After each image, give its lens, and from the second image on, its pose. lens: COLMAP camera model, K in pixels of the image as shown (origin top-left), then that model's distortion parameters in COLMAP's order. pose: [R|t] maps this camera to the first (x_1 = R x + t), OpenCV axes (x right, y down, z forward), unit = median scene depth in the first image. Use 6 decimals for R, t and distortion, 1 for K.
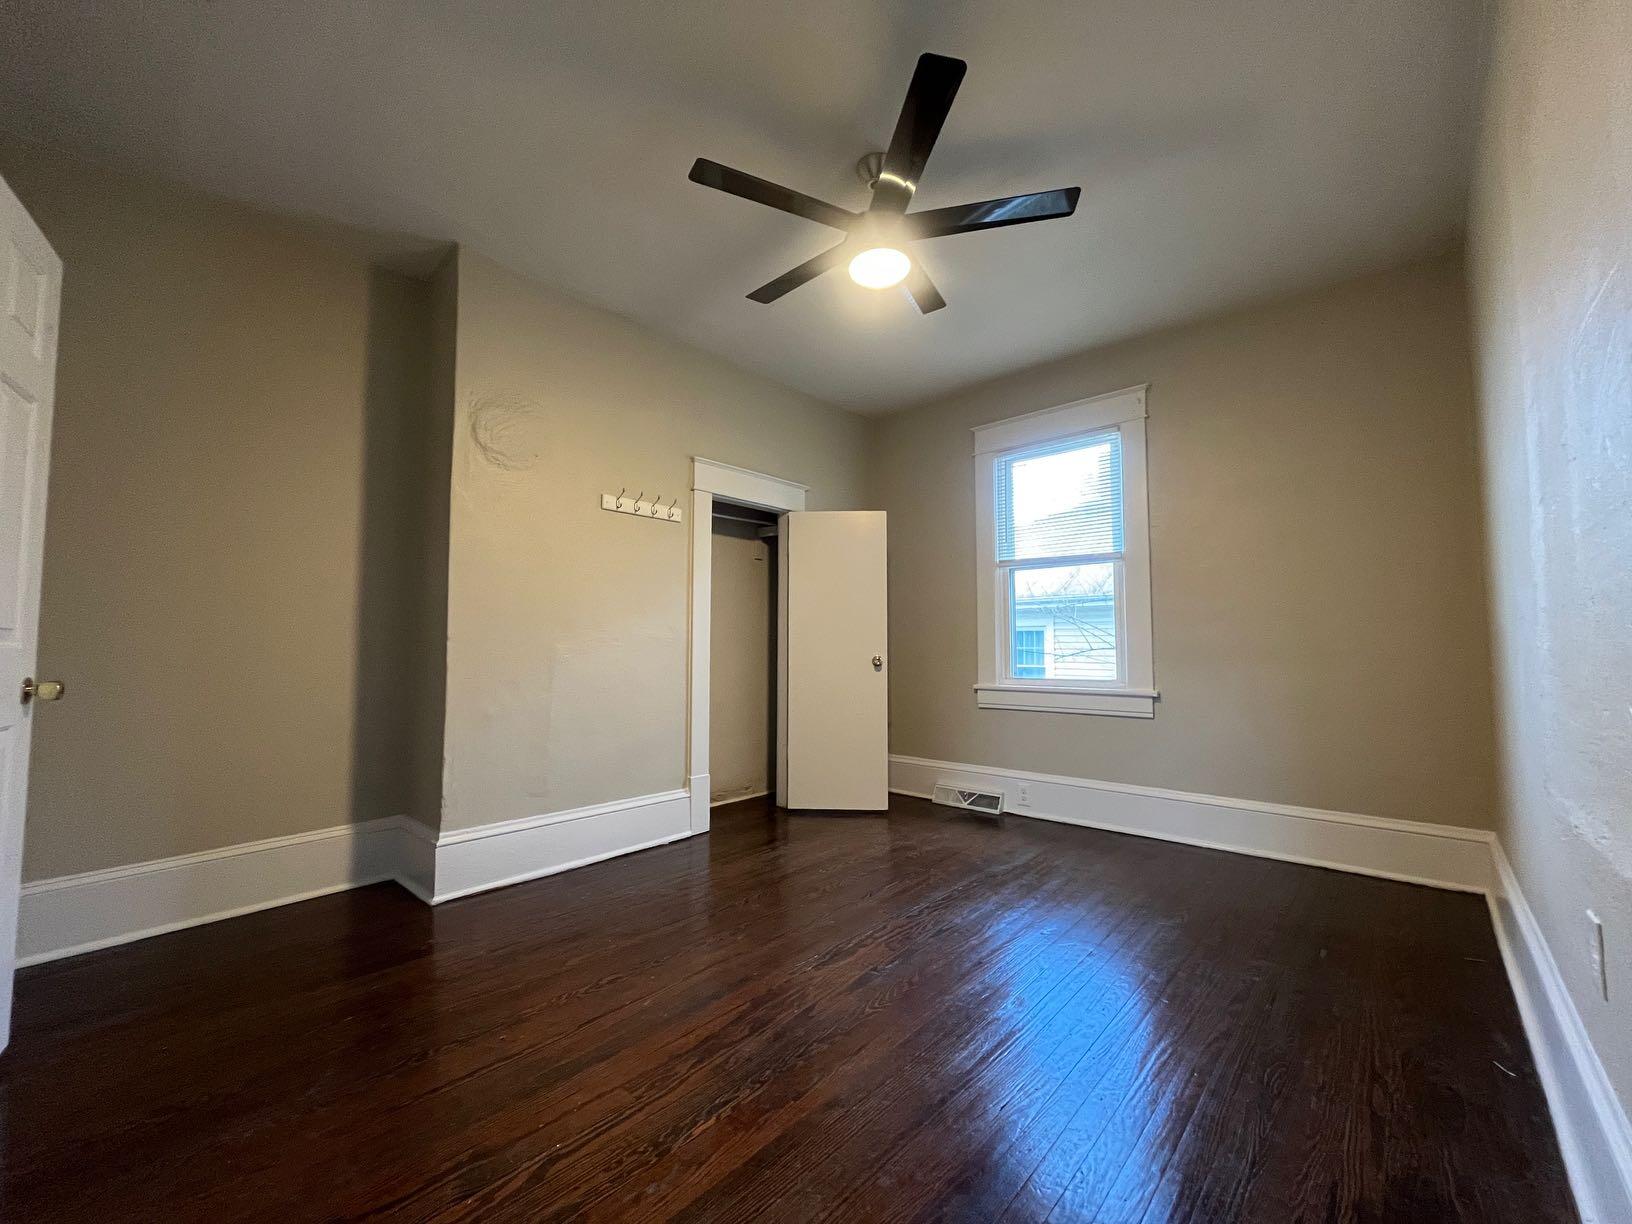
lens RADIAL K [[647.2, 0, 816.0], [0, 647.2, 612.0], [0, 0, 1]] dist [-0.000431, 0.000026]
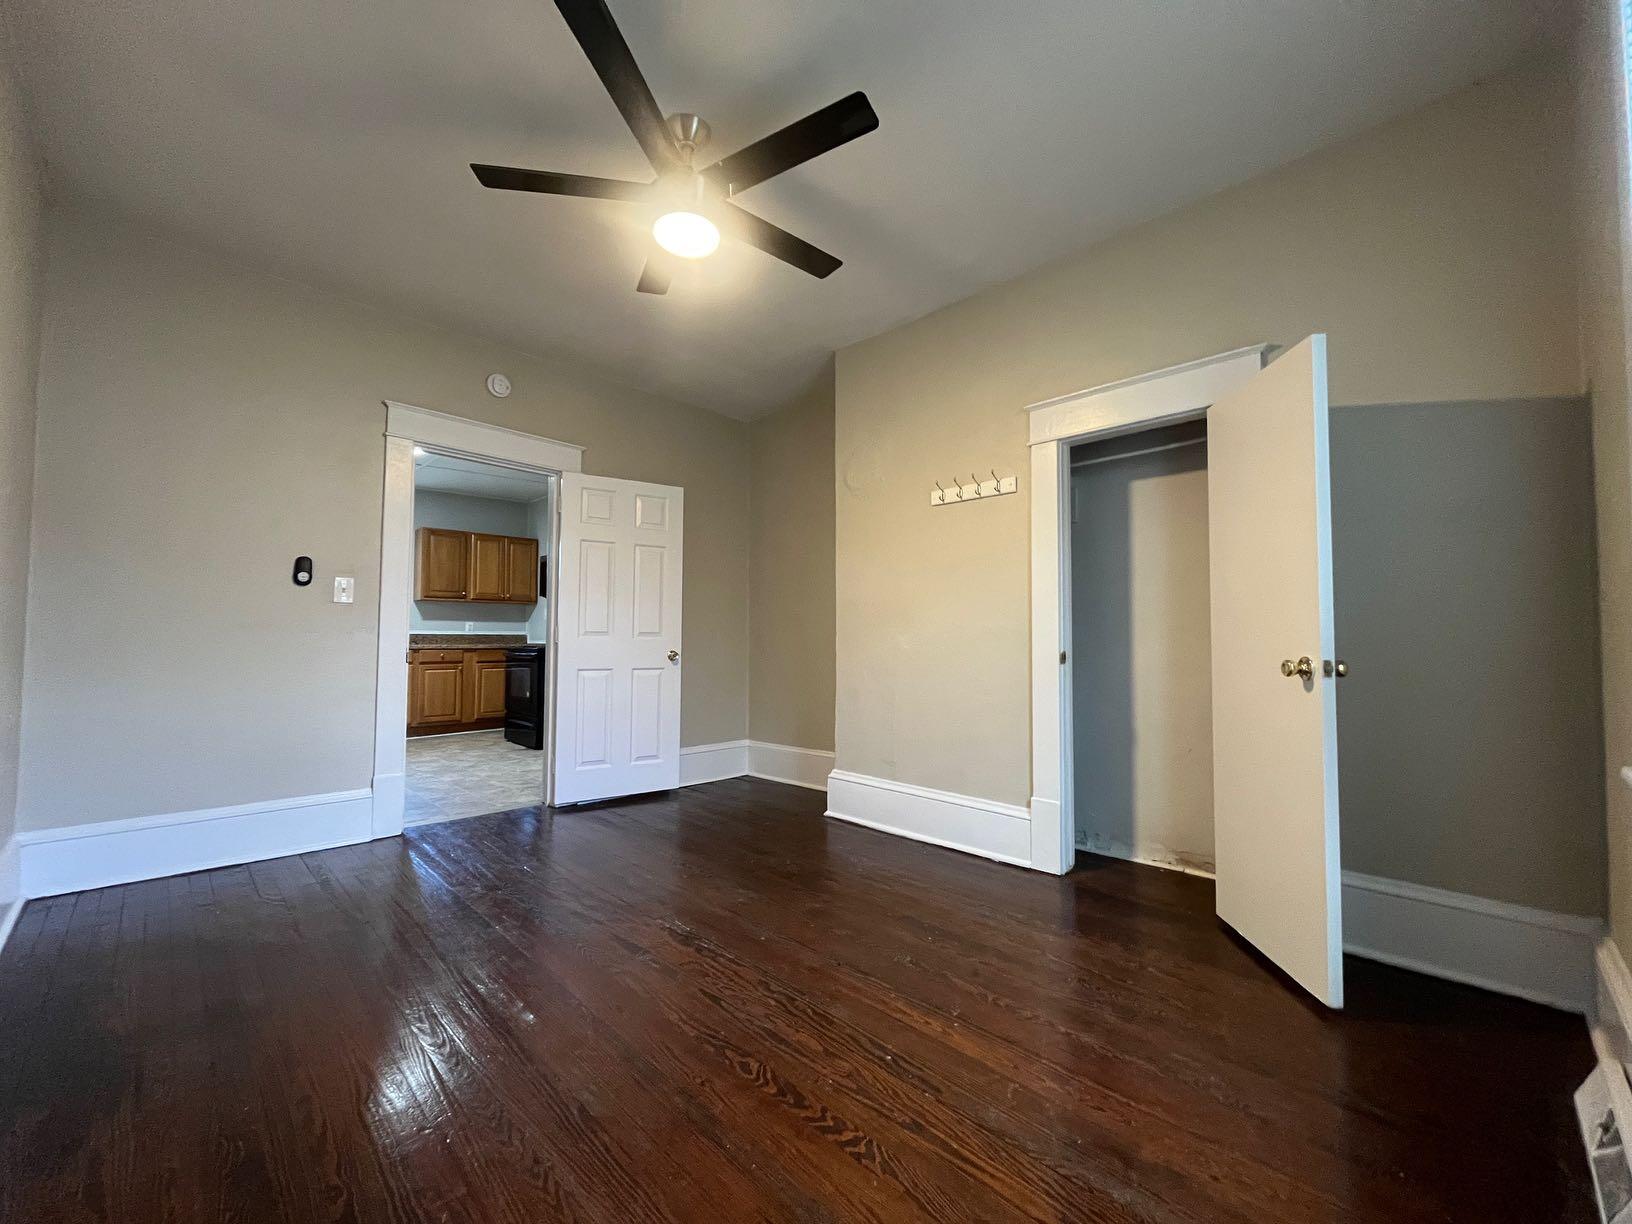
lens RADIAL K [[654.2, 0, 816.0], [0, 654.2, 612.0], [0, 0, 1]] dist [-0.001059, -0.000012]
pose [[-0.048594, -0.042872, -0.997898, 0.730025], [0.060593, 0.997112, -0.045788, 0.047209], [0.996979, -0.062691, -0.045856, 0.862840]]
